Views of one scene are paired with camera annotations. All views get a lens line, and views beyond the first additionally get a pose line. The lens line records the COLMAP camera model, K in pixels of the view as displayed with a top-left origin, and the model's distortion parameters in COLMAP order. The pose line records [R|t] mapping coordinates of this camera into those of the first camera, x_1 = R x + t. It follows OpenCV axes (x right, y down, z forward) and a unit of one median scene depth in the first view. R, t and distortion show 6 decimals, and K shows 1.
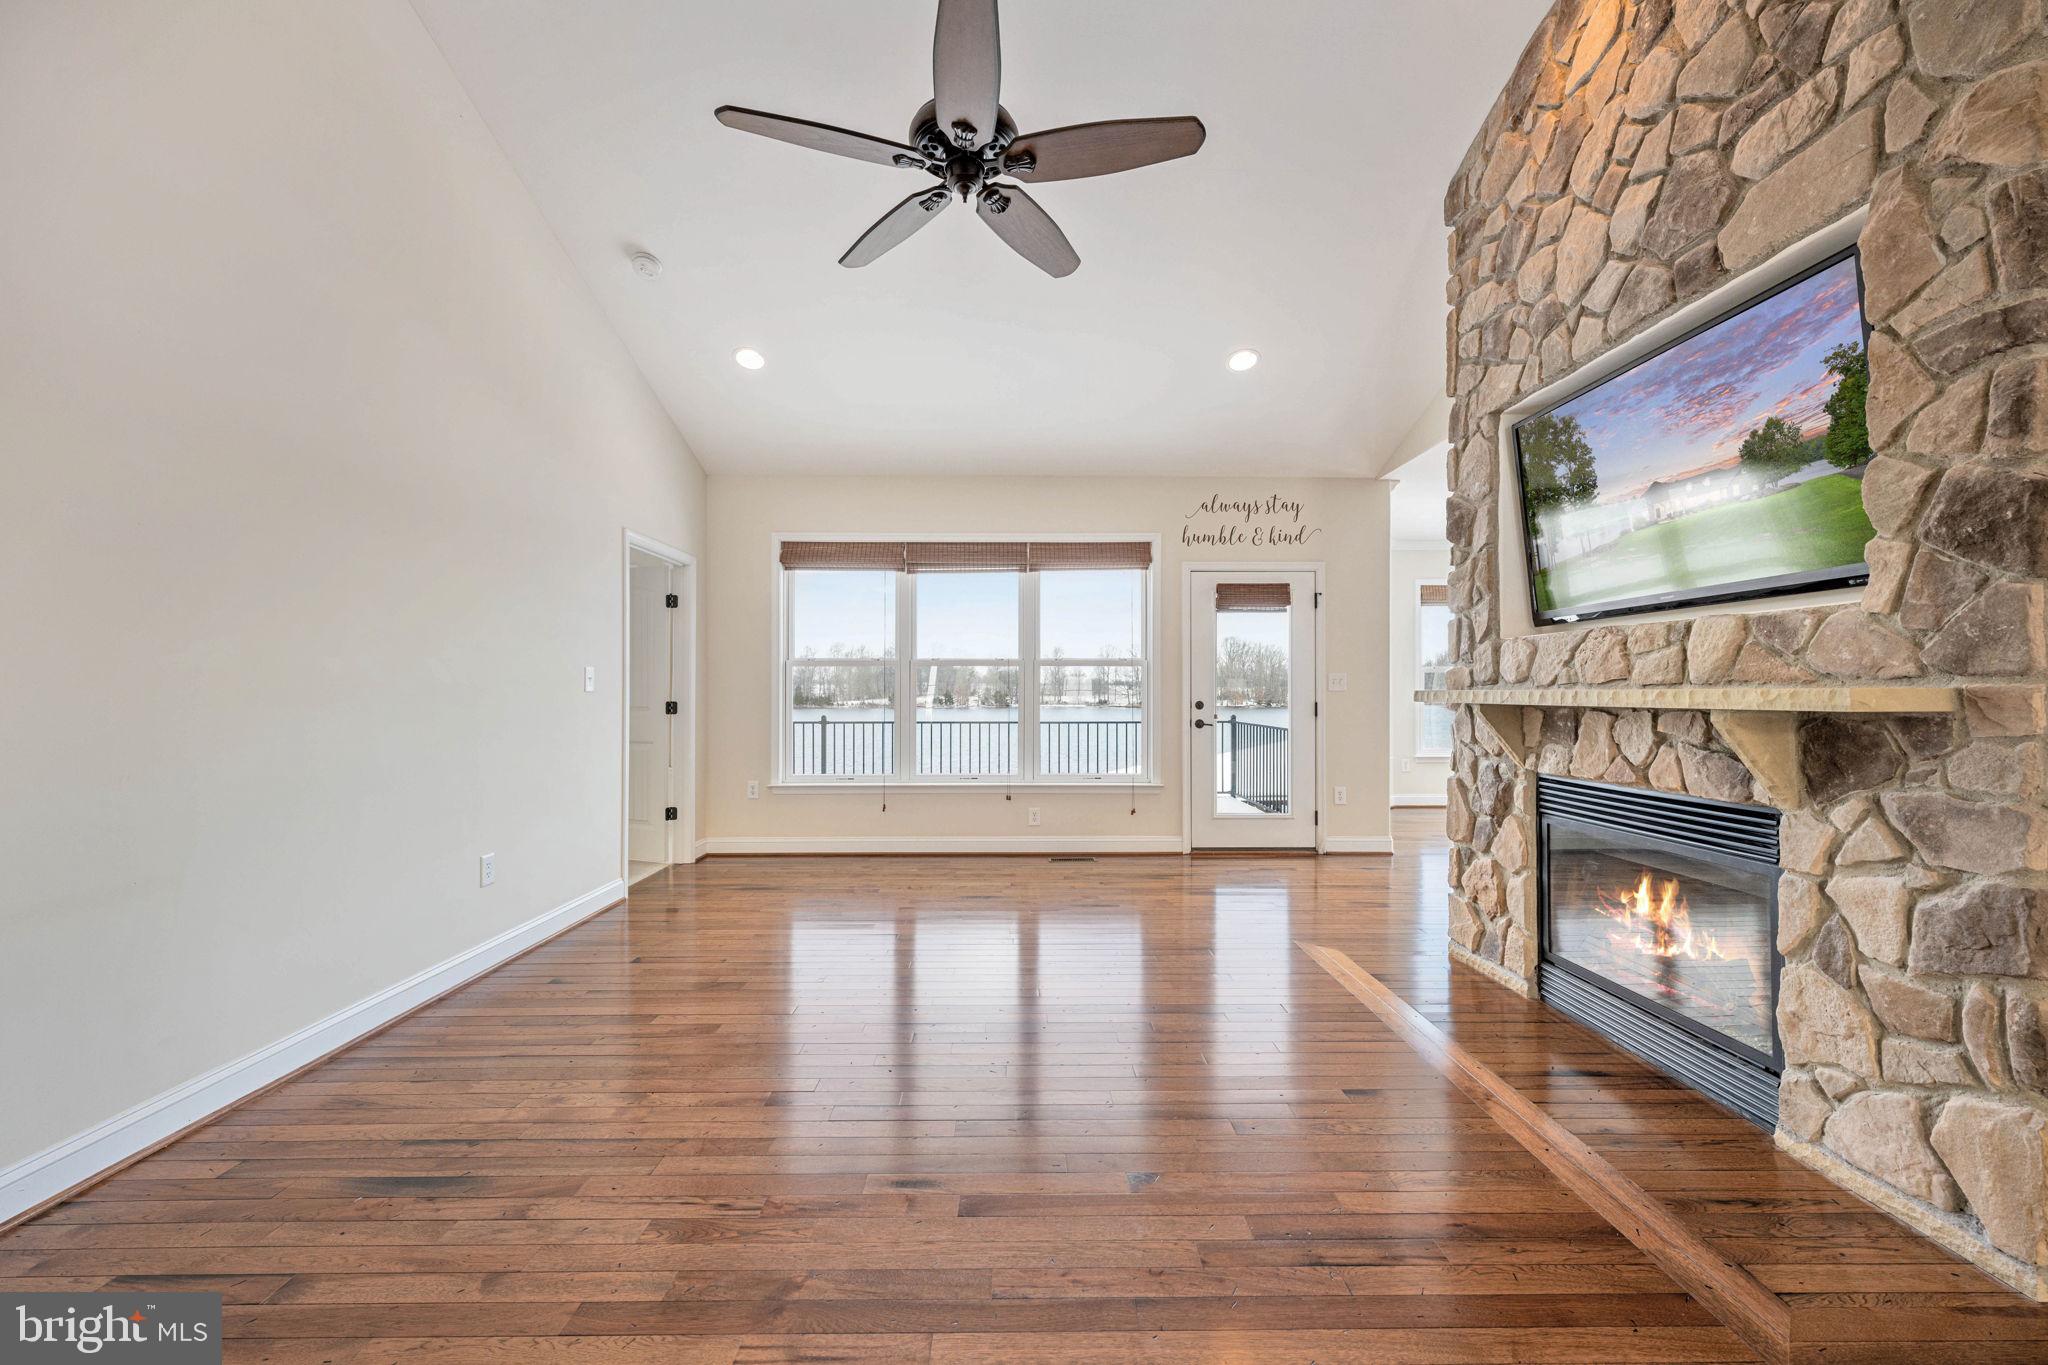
lens RADIAL K [[807.8, 0, 1023.4], [0, 807.8, 686.8], [0, 0, 1]] dist [0.000379, 0.000085]
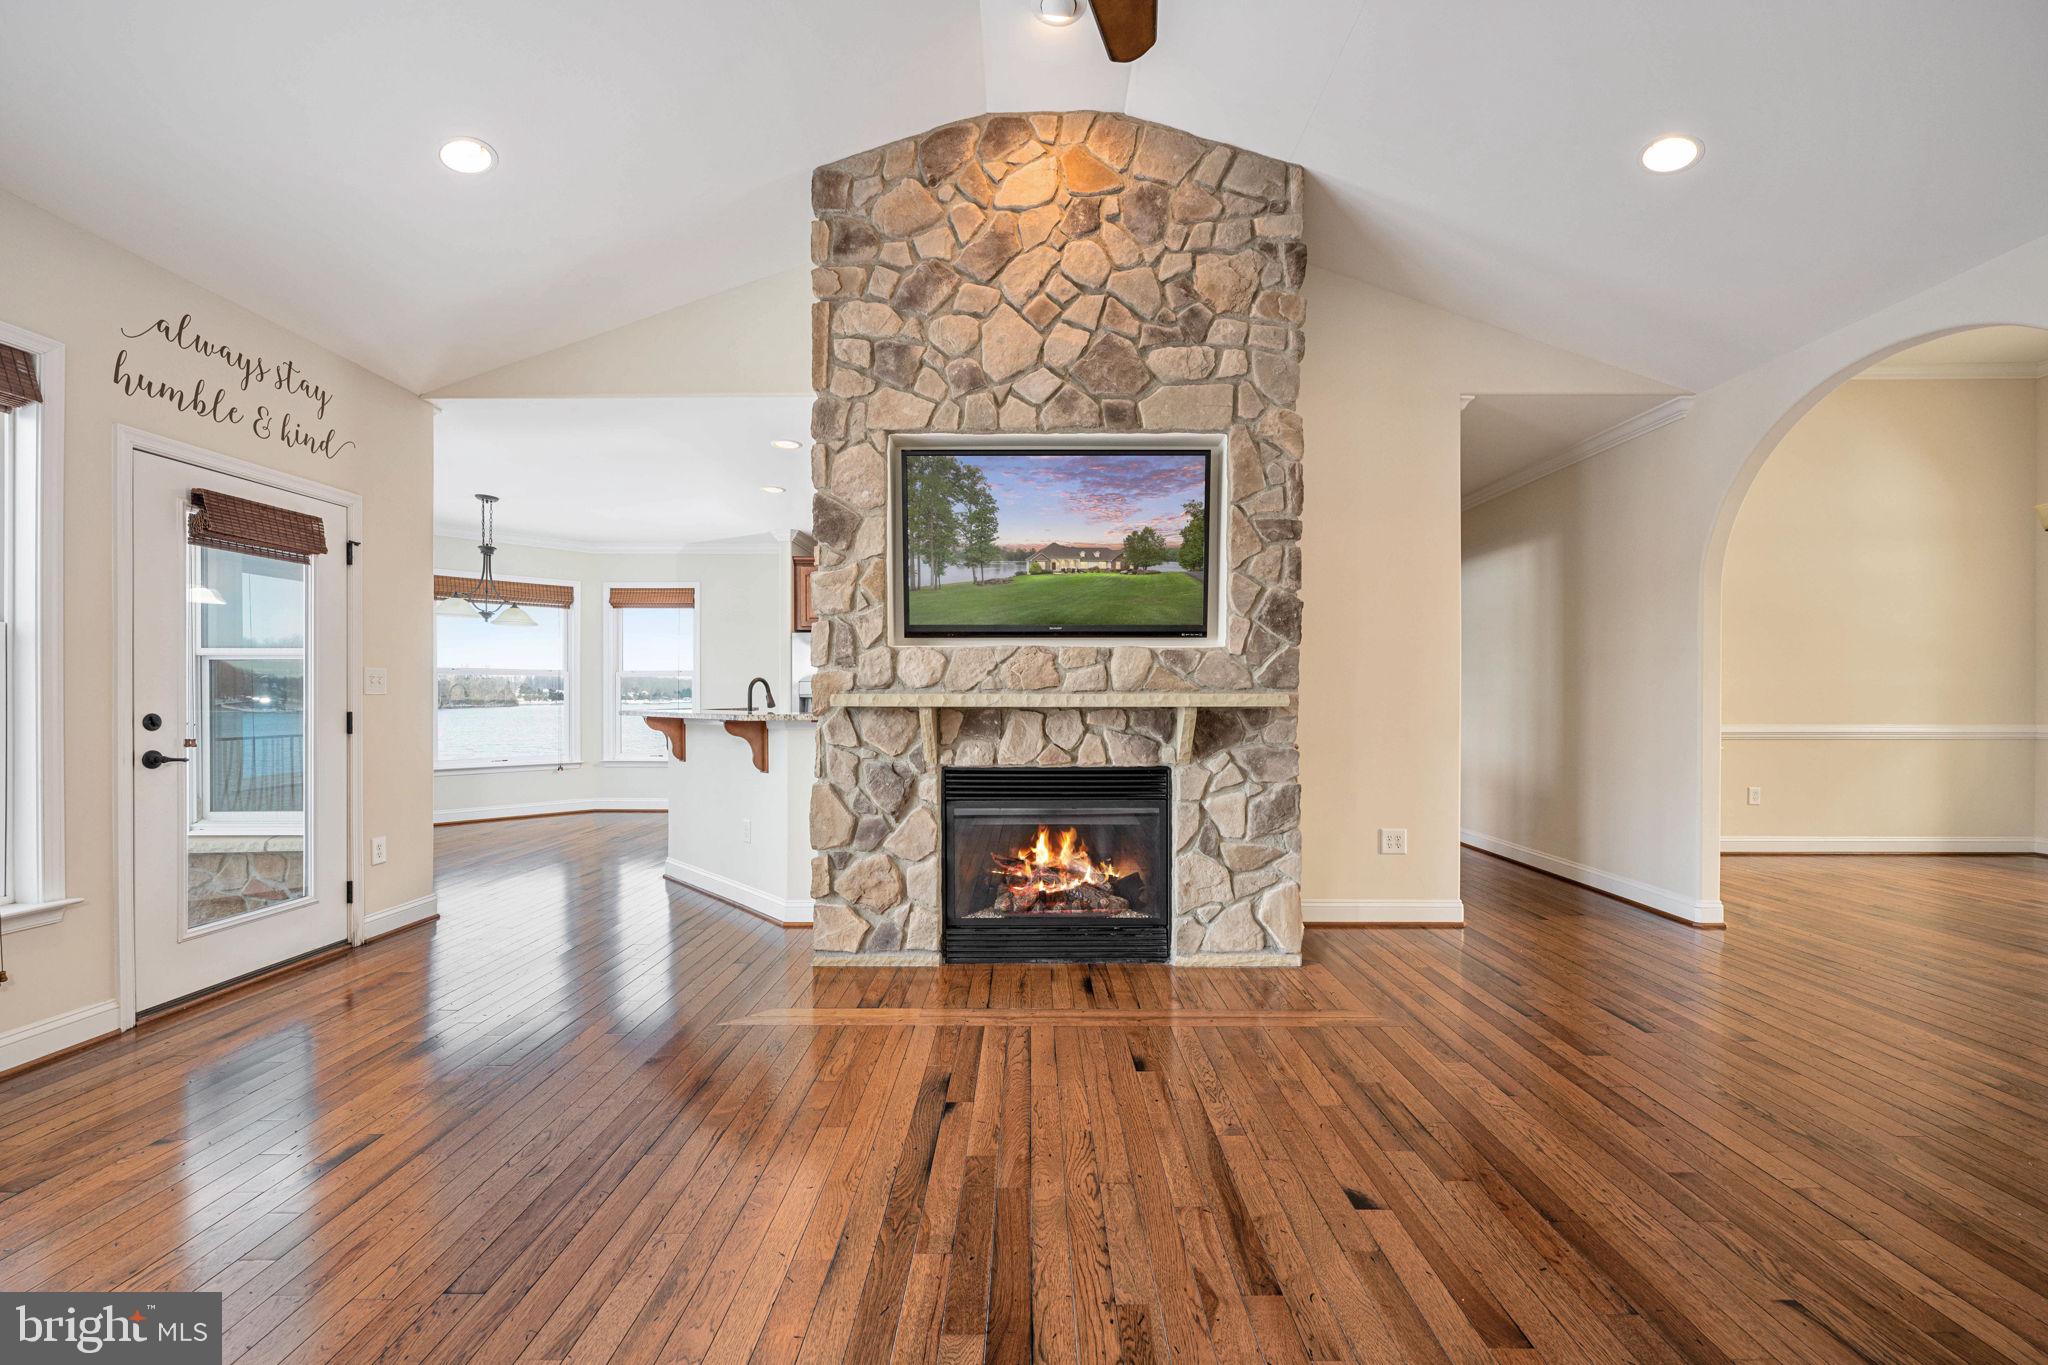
lens RADIAL K [[822.4, 0, 1020.5], [0, 822.4, 696.6], [0, 0, 1]] dist [0.000546, -0.000054]
pose [[0.026699, -0.000284, 0.999643, -0.619337], [-0.006721, 0.999977, 0.000463, 0.007101], [-0.999621, -0.006731, 0.026697, 1.012237]]
